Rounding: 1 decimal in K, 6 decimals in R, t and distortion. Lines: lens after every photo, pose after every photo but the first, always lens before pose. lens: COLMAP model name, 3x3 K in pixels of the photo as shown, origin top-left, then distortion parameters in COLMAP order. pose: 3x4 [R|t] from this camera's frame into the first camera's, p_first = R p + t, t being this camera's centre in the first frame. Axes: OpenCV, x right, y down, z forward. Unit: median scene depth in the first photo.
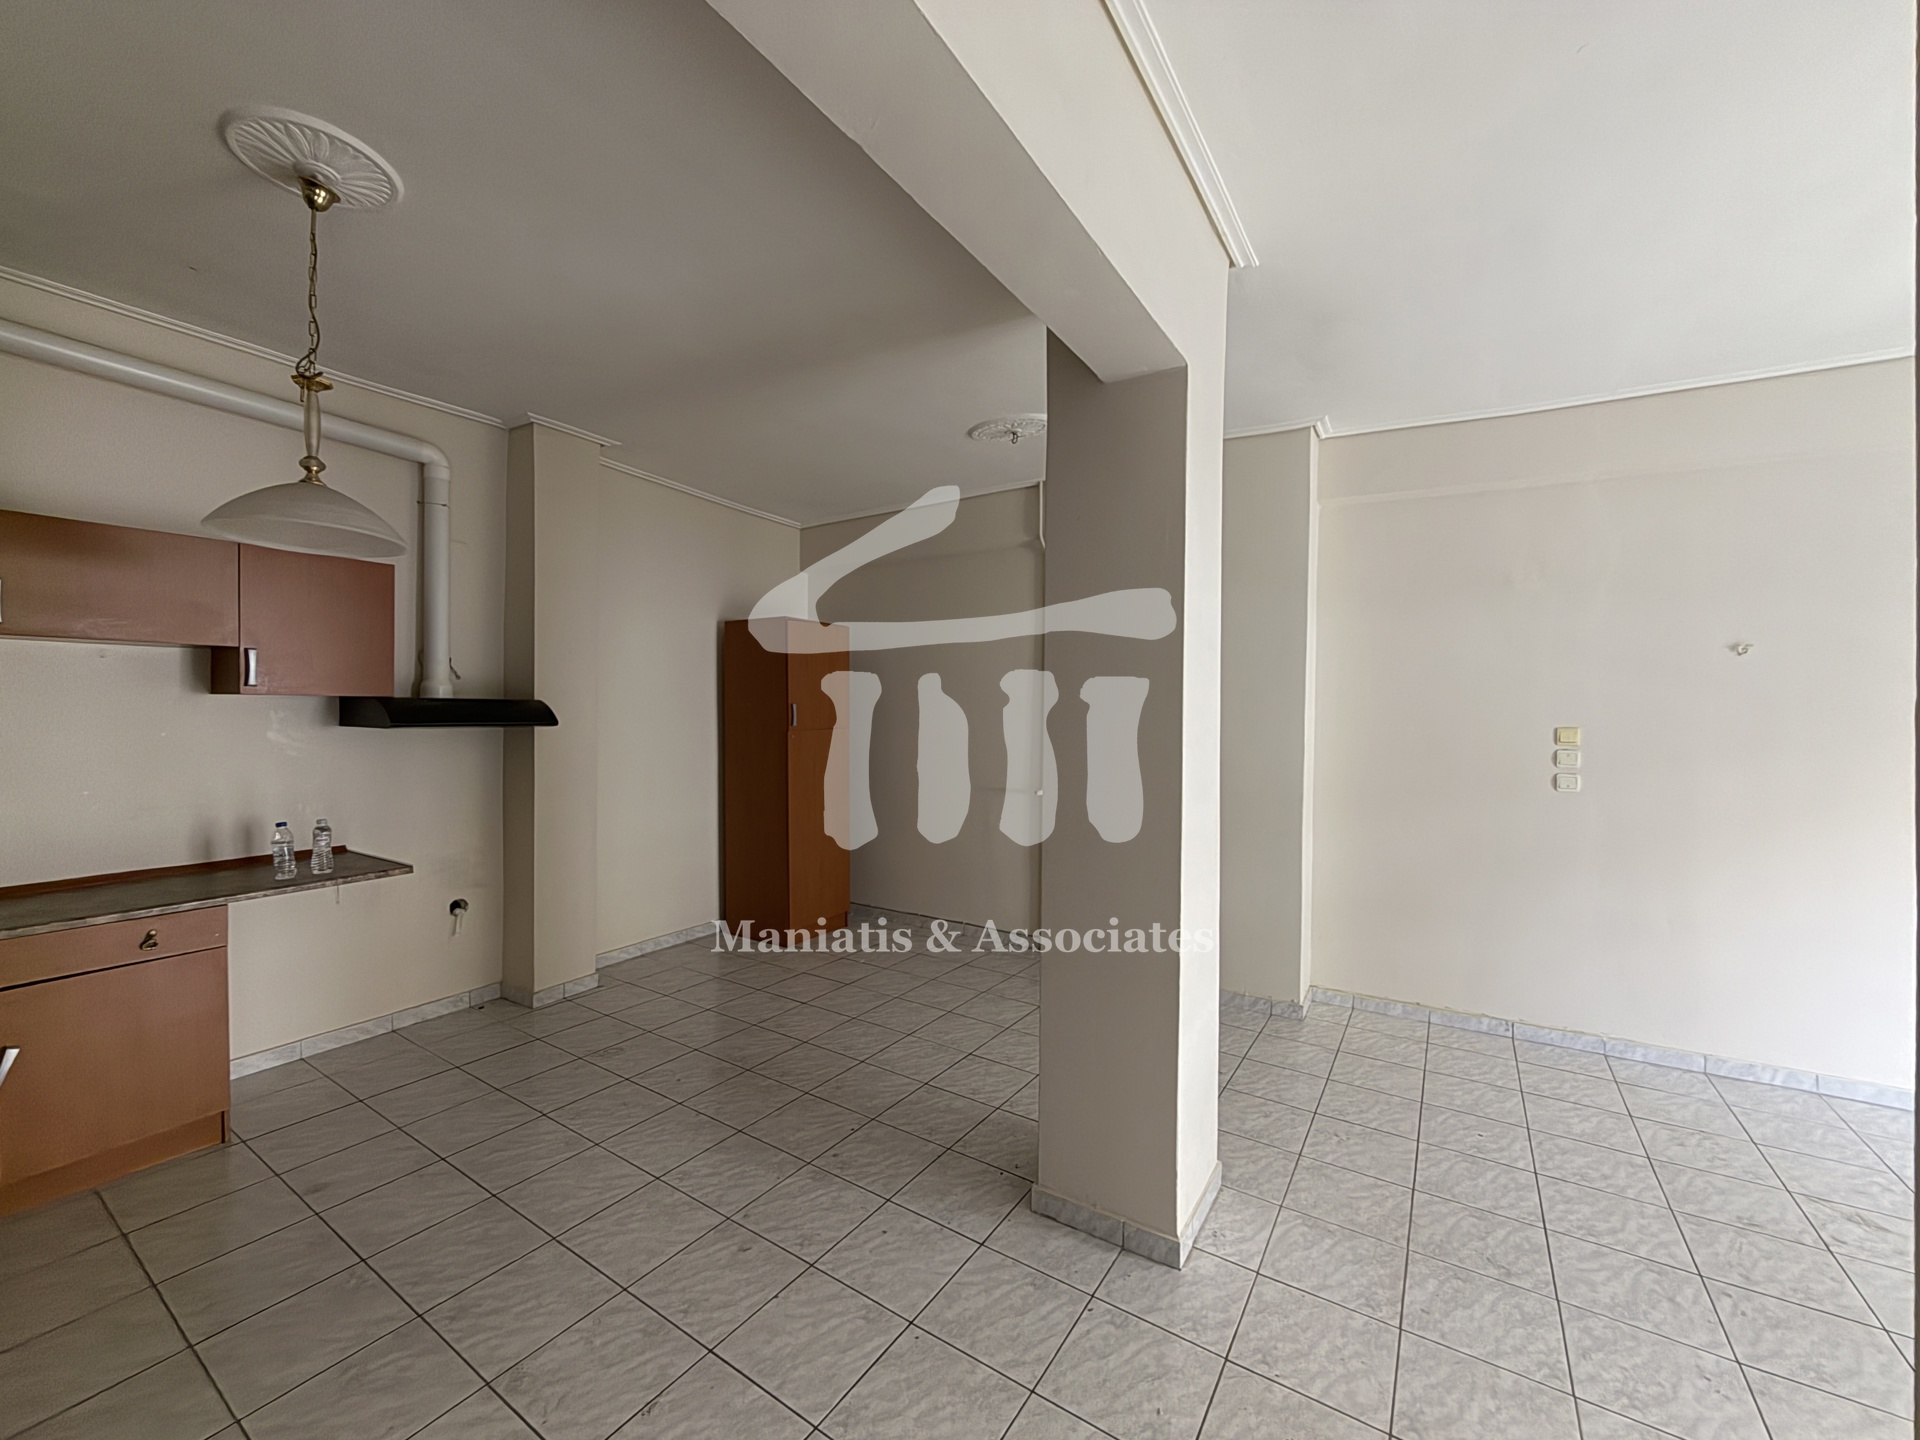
lens RADIAL K [[764.7, 0, 954.6], [0, 764.7, 720.4], [0, 0, 1]] dist [0.000791, -0.000130]
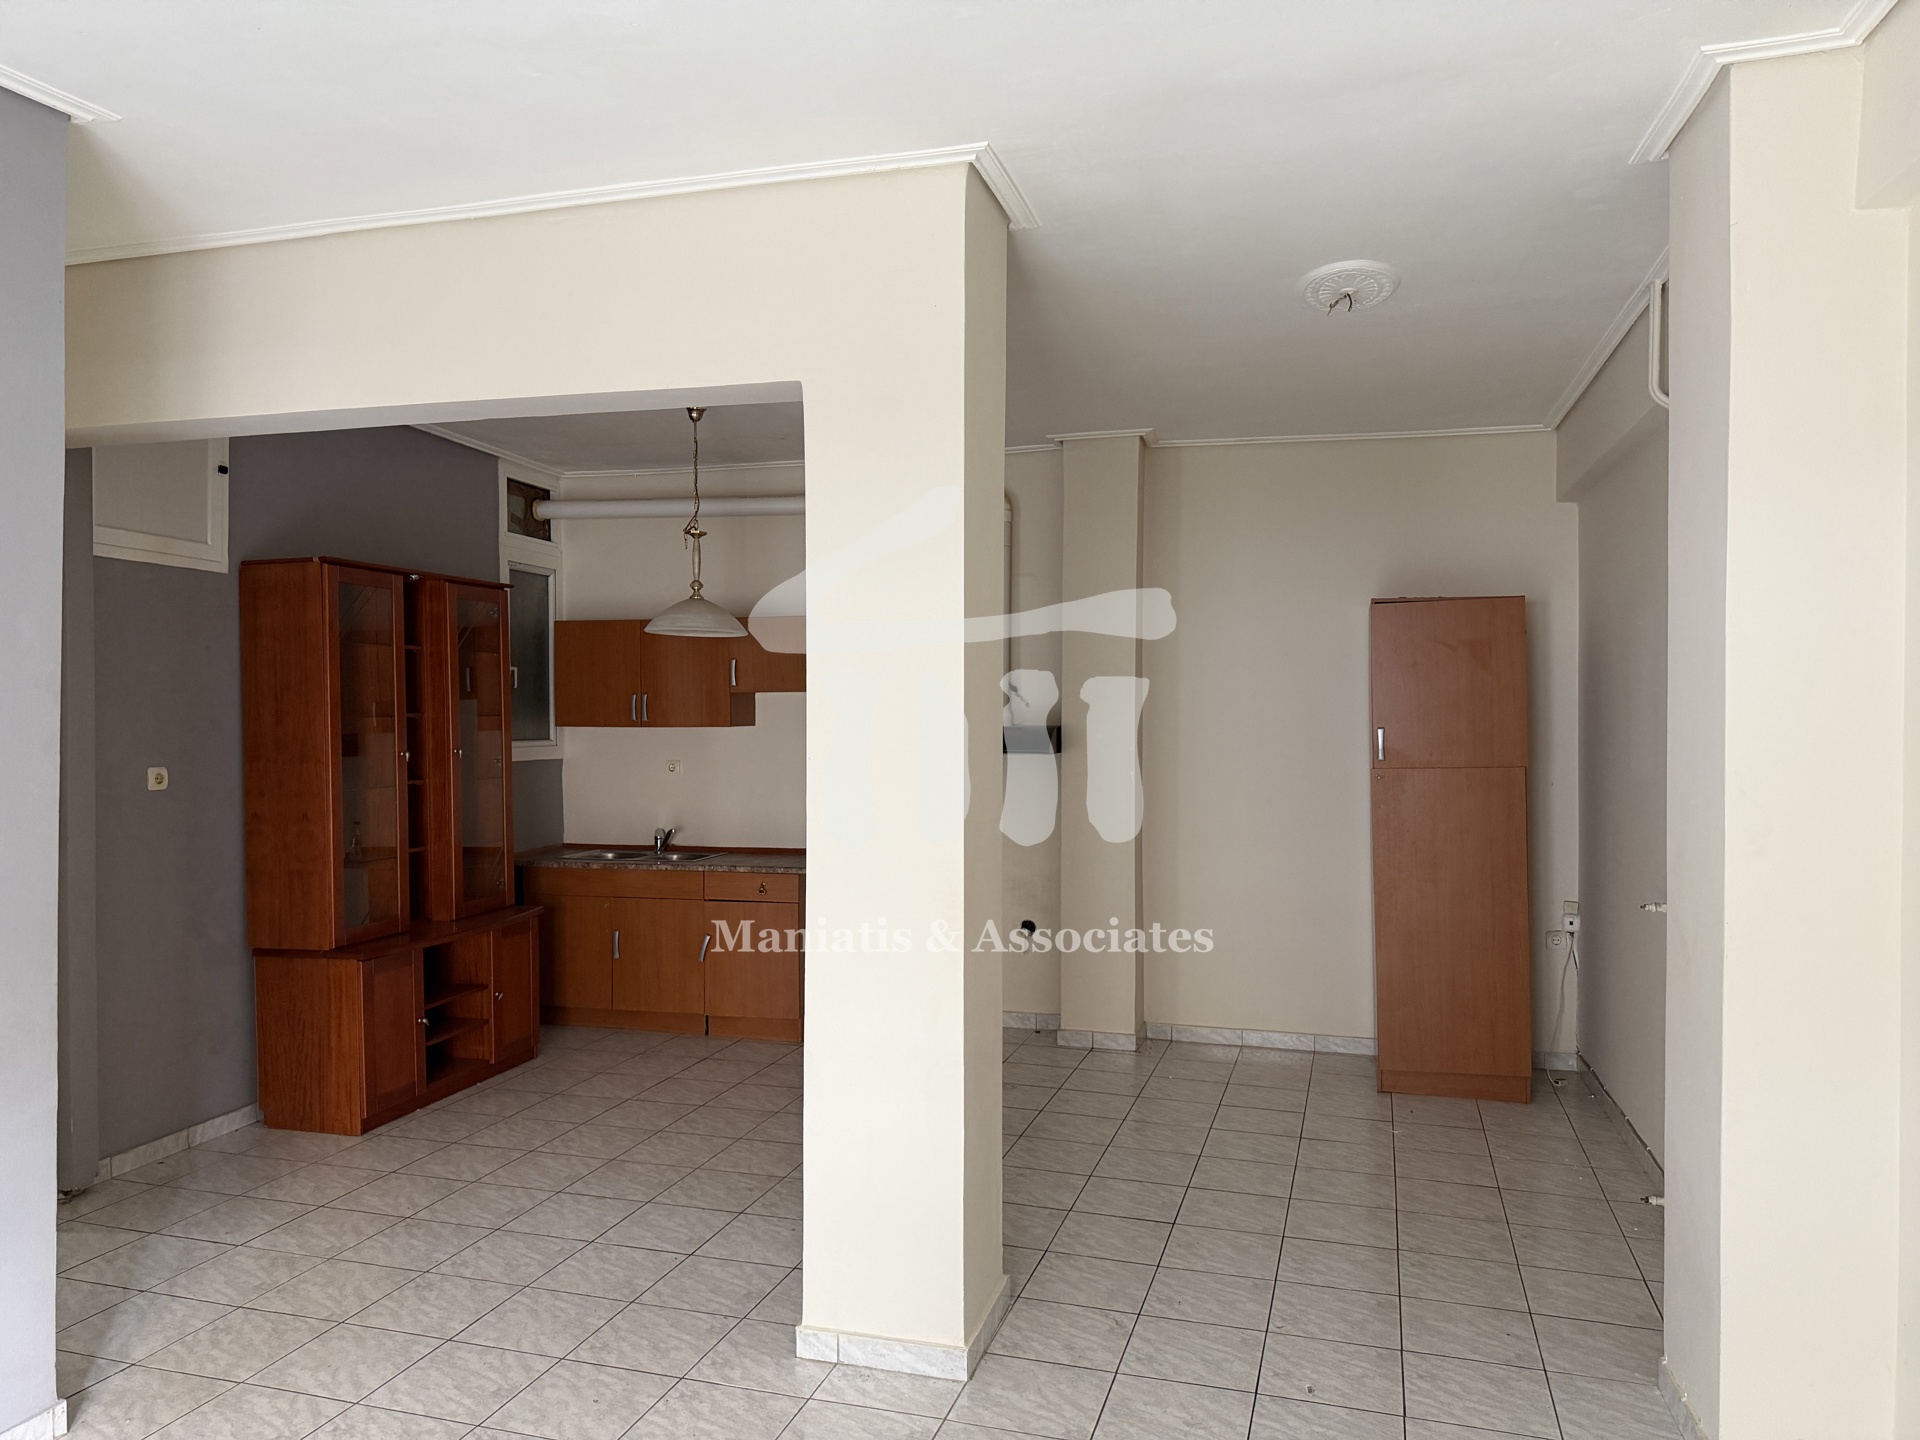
lens RADIAL K [[1355.7, 0, 955.9], [0, 1355.7, 729.2], [0, 0, 1]] dist [0.026571, -0.031466]
pose [[0.279992, 0.001900, -0.960001, 1.216670], [-0.006422, 0.999979, 0.000106, -0.026930], [0.959981, 0.006135, 0.279998, 0.453891]]
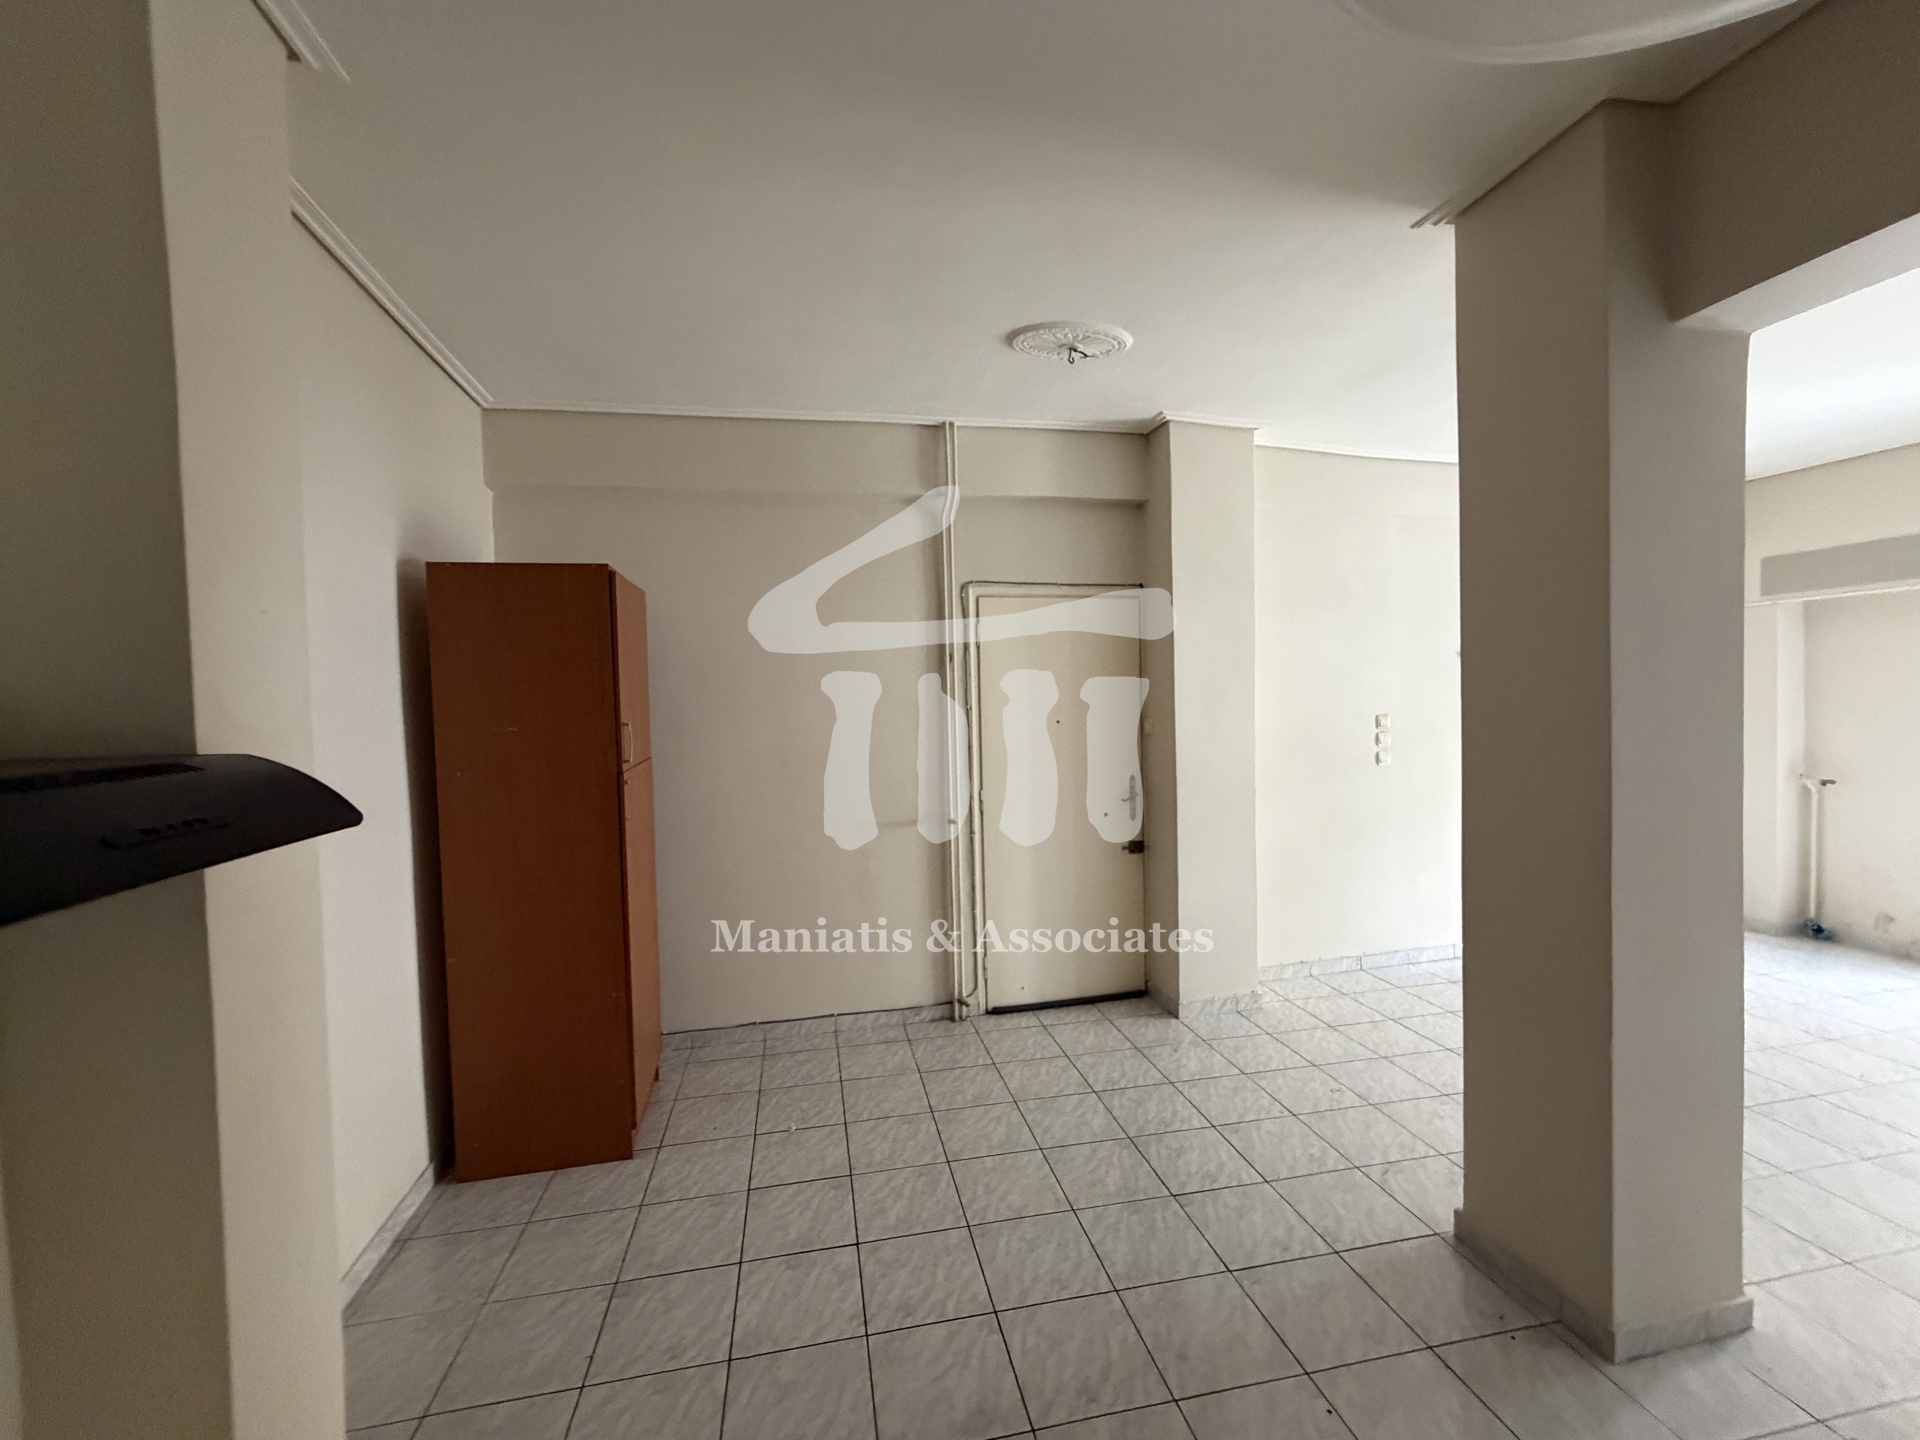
lens RADIAL K [[765.7, 0, 958.8], [0, 765.7, 717.3], [0, 0, 1]] dist [0.000705, -0.000382]
pose [[0.711652, -0.042555, 0.701242, -0.630453], [0.035903, 0.999062, 0.024193, -0.045386], [-0.701614, 0.007960, 0.712513, 0.633986]]
